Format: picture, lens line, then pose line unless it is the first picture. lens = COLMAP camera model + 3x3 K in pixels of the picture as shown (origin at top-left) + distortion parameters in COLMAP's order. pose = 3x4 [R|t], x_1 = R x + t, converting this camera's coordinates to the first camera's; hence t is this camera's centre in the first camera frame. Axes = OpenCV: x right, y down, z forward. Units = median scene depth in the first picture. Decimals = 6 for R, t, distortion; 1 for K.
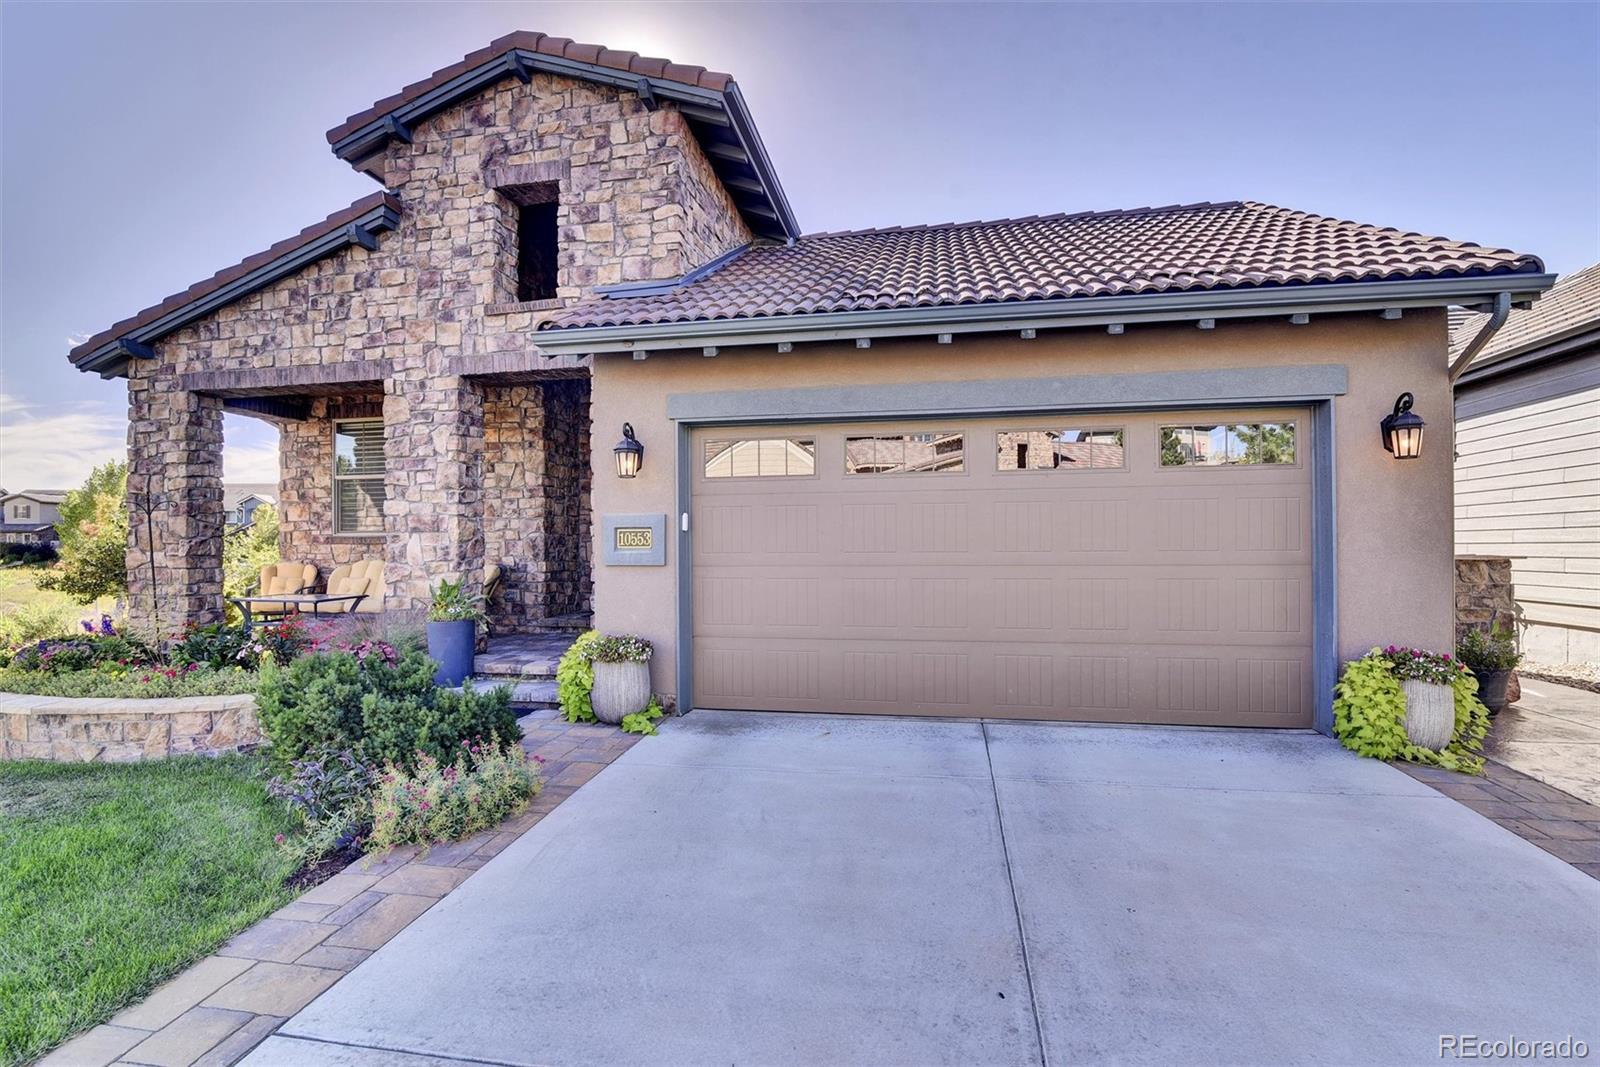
lens RADIAL K [[740.3, 0, 801.6], [0, 740.3, 537.8], [0, 0, 1]] dist [-0.016515, 0.000150]
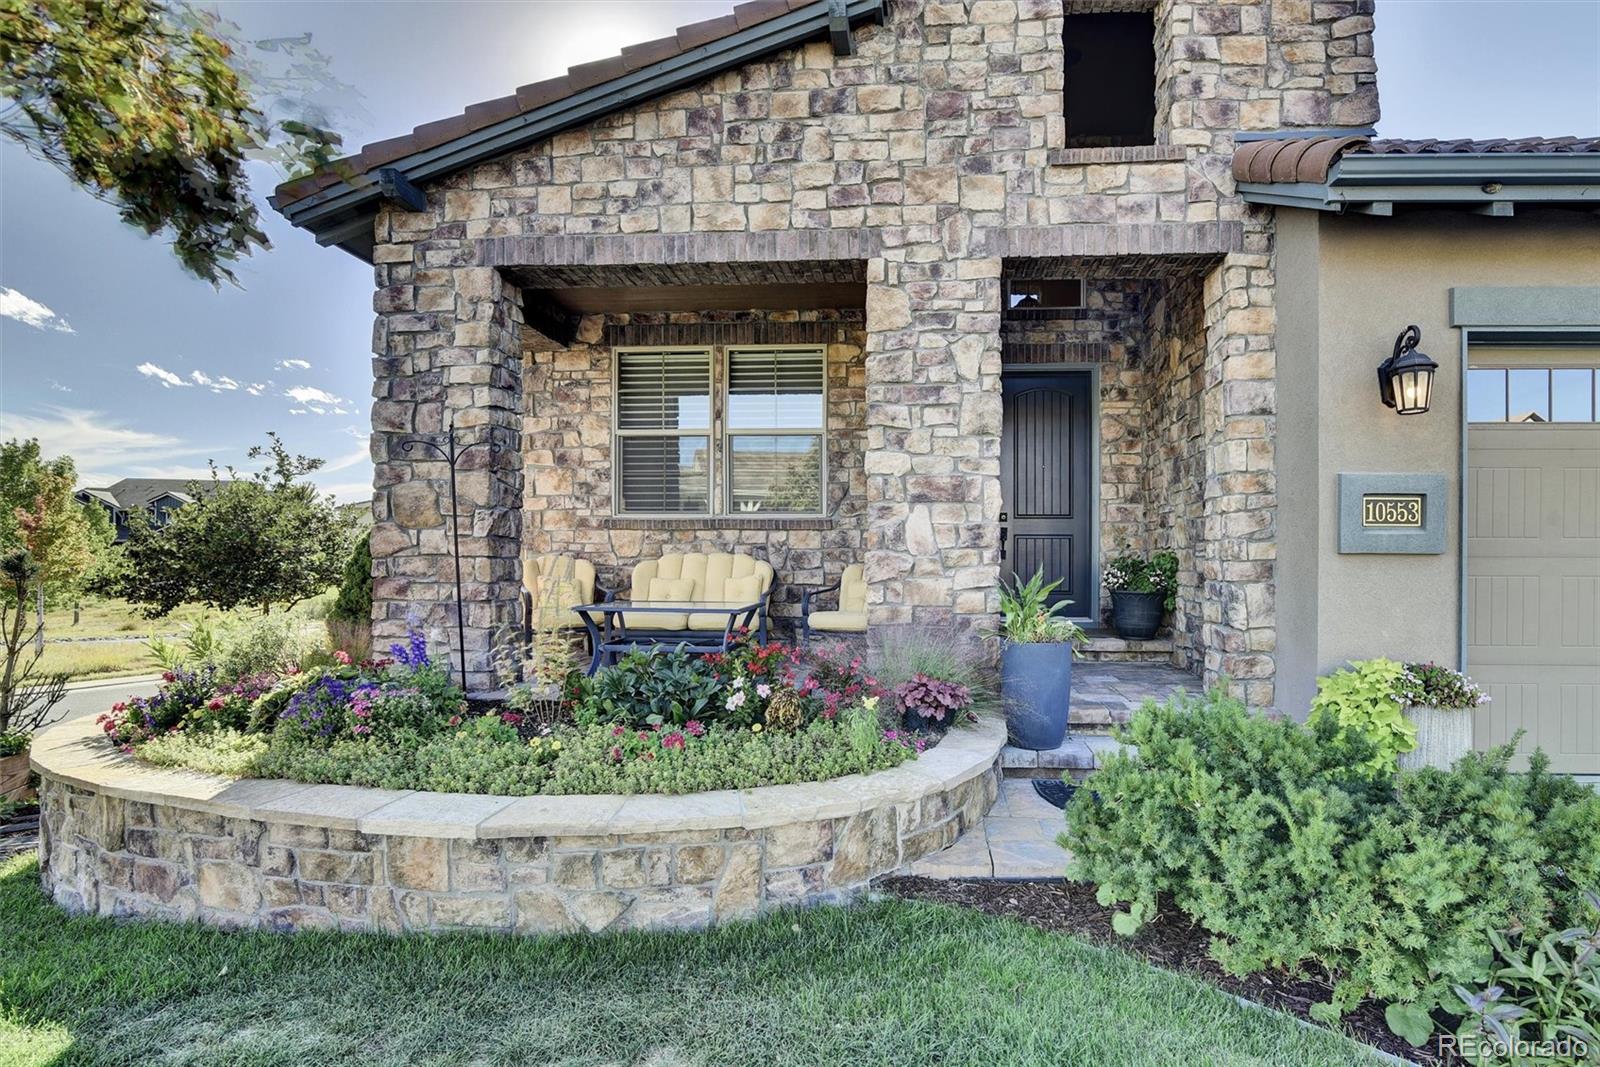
lens RADIAL K [[740.3, 0, 803.2], [0, 740.3, 566.4], [0, 0, 1]] dist [-0.016515, 0.000150]
pose [[0.991980, 0.012919, 0.125735, -0.696249], [-0.014313, 0.999846, 0.010190, 0.041981], [-0.125584, -0.011908, 0.992012, 0.376563]]
